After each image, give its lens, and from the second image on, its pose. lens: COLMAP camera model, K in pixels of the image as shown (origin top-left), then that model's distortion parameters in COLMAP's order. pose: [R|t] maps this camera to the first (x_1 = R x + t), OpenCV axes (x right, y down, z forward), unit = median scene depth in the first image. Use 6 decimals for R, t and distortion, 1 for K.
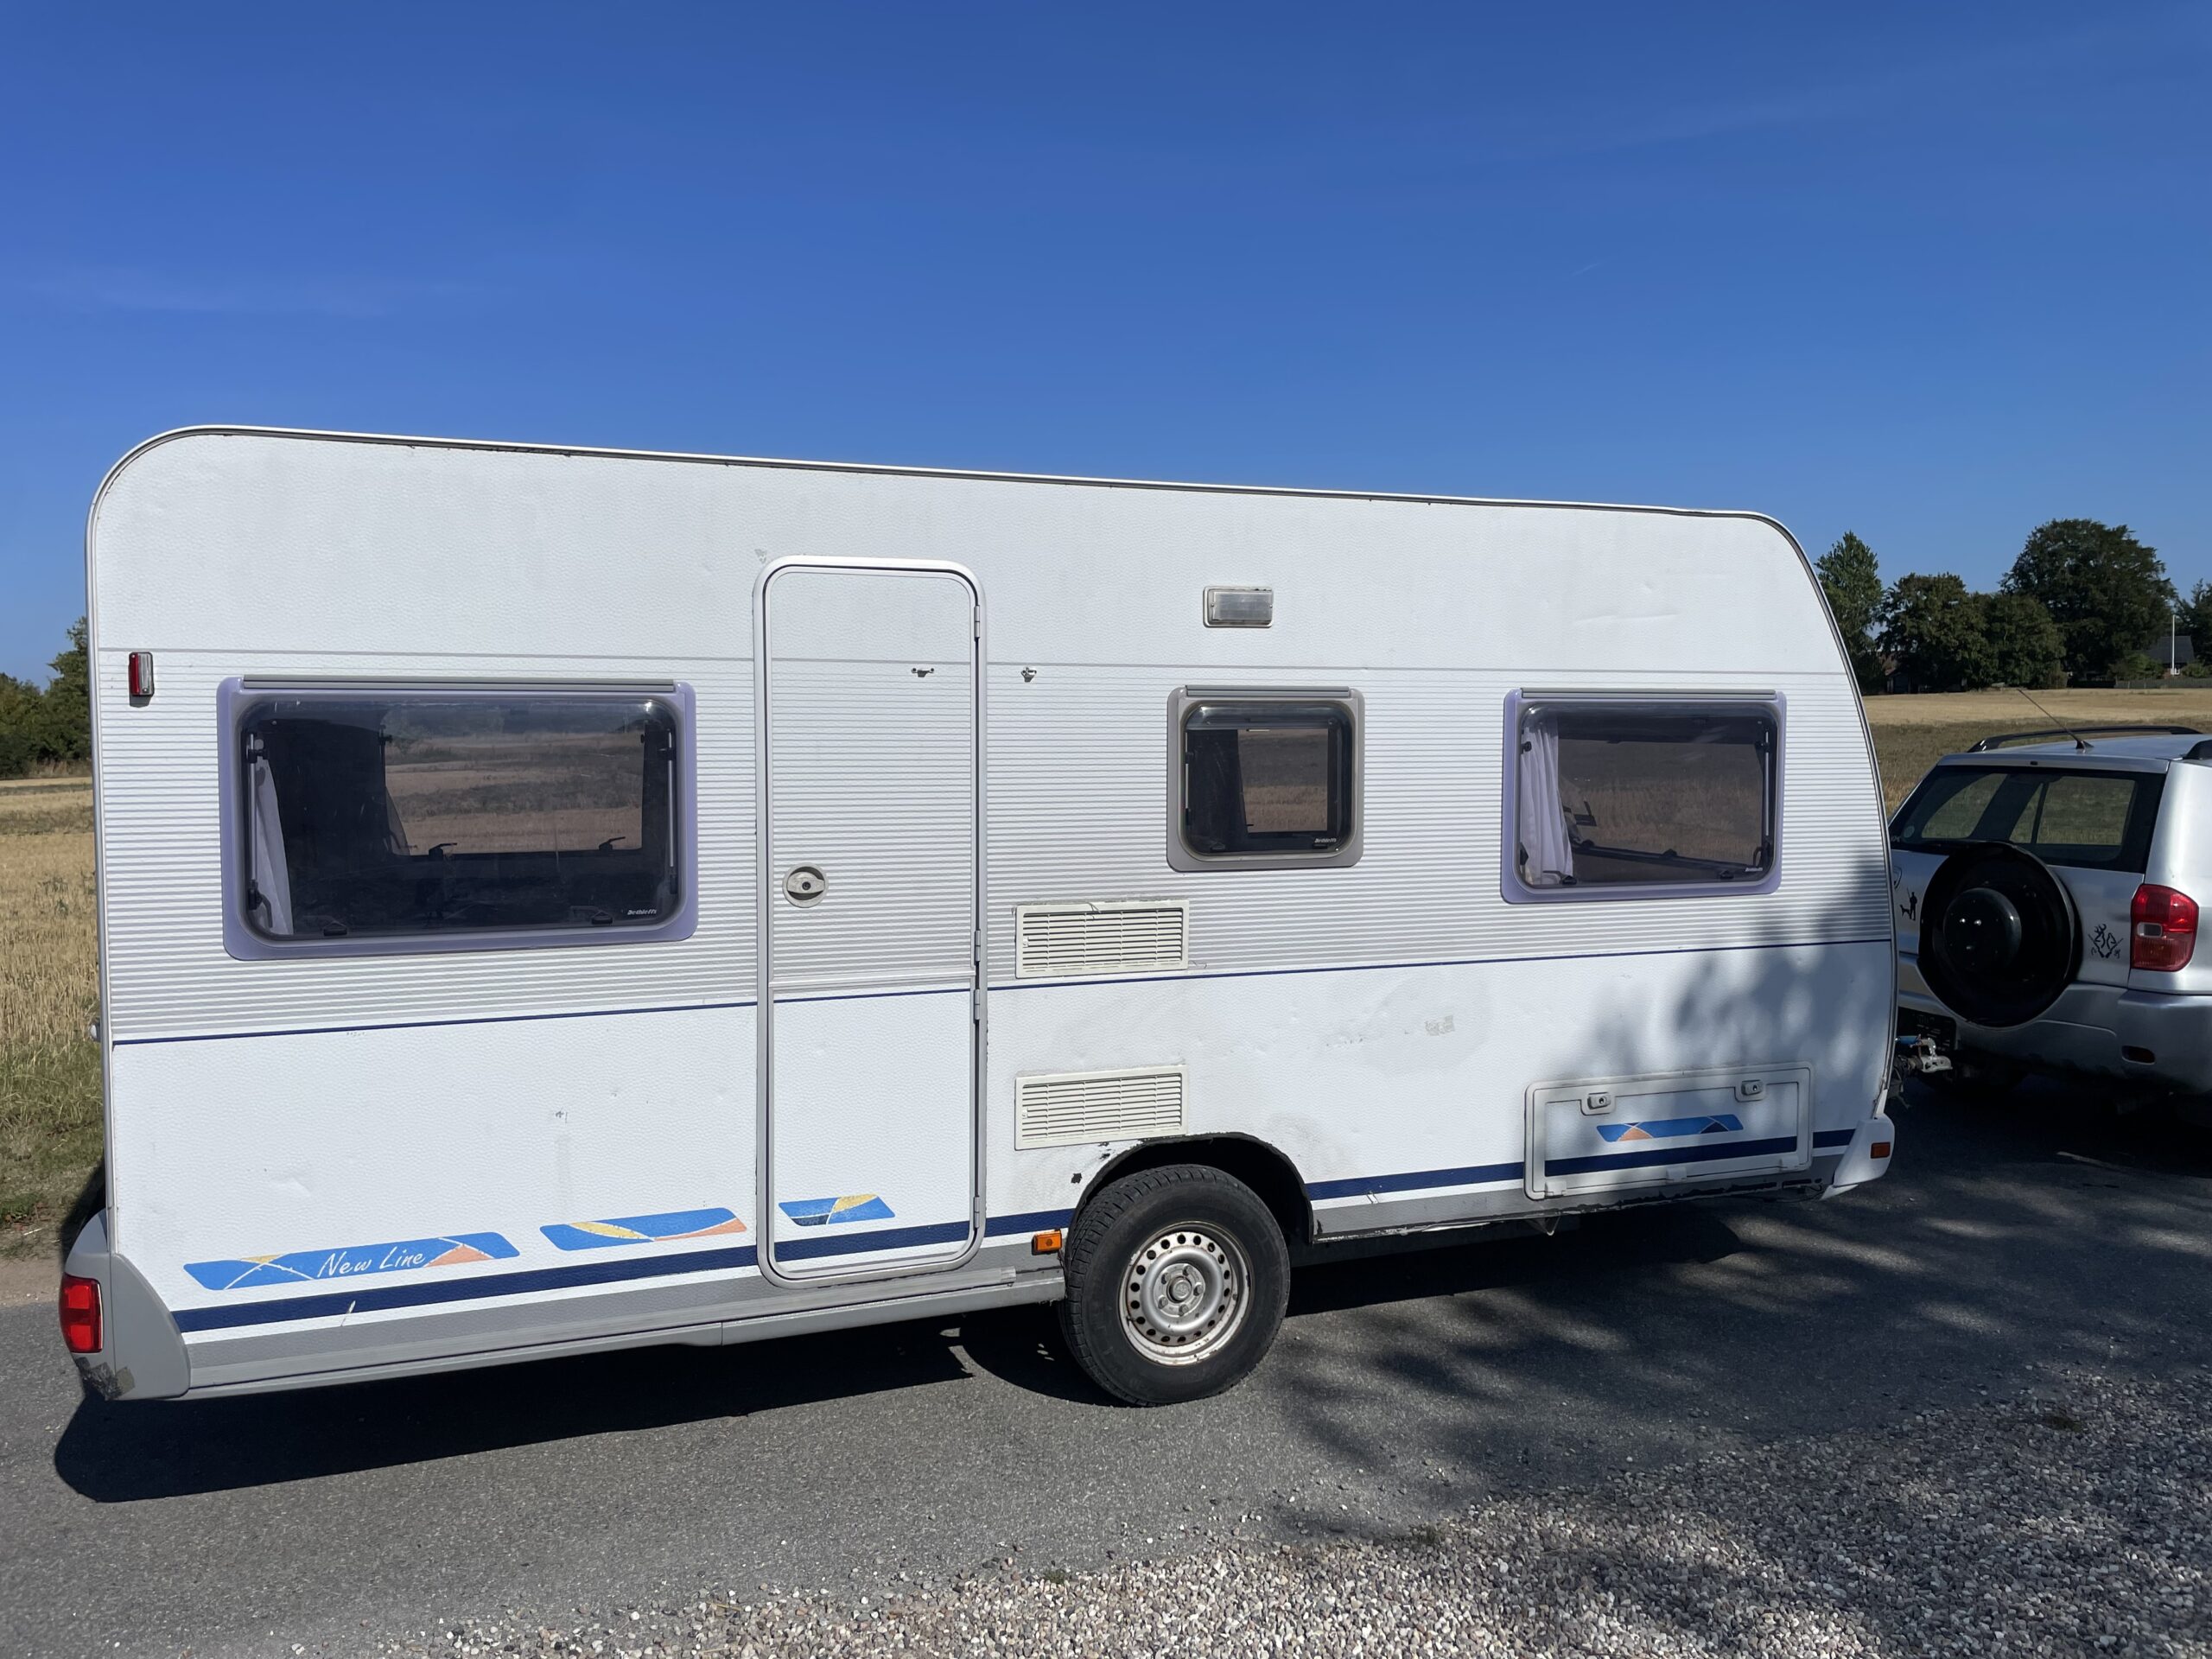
lens RADIAL K [[1667.8, 0, 1106.0], [0, 1667.8, 829.5], [0, 0, 1]] dist [0.094208, -0.124511]
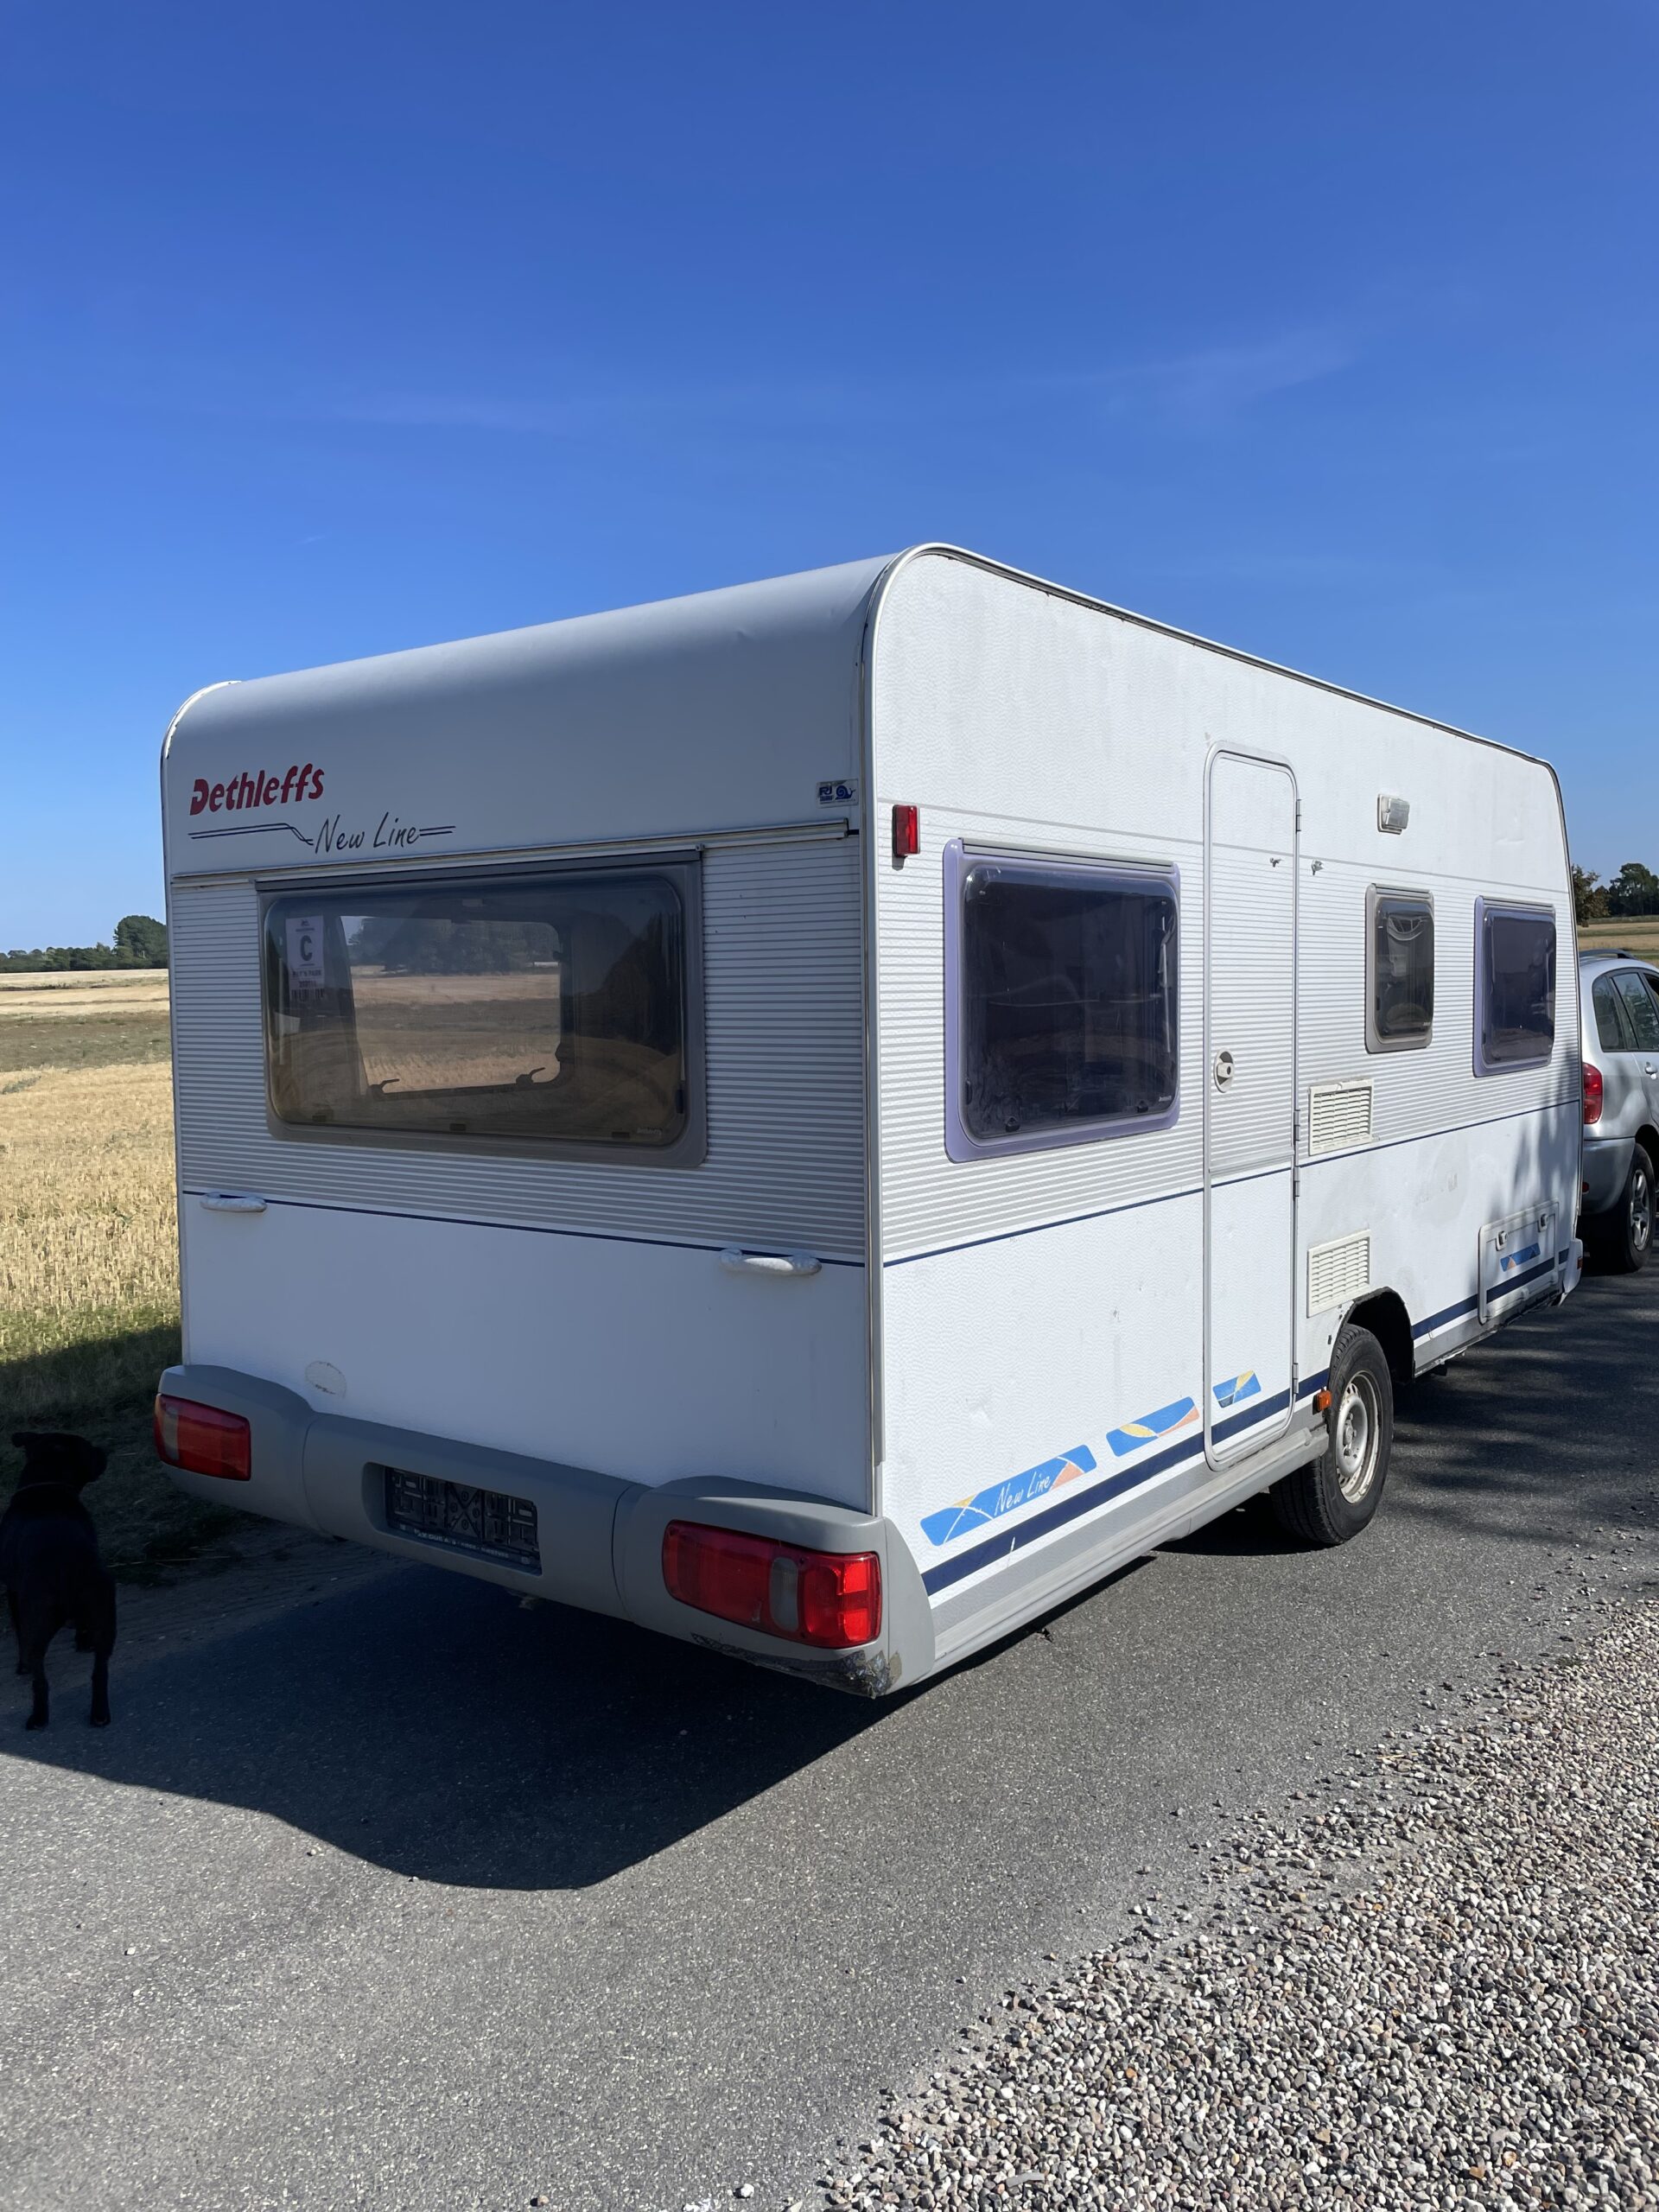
lens RADIAL K [[1667.8, 0, 829.5], [0, 1667.8, 1106.0], [0, 0, 1]] dist [0.094208, -0.124511]
pose [[0.844525, -0.049762, 0.533199, -0.926796], [0.050522, 0.998636, 0.013179, 0.029784], [-0.533127, 0.015808, 0.845887, 0.272658]]
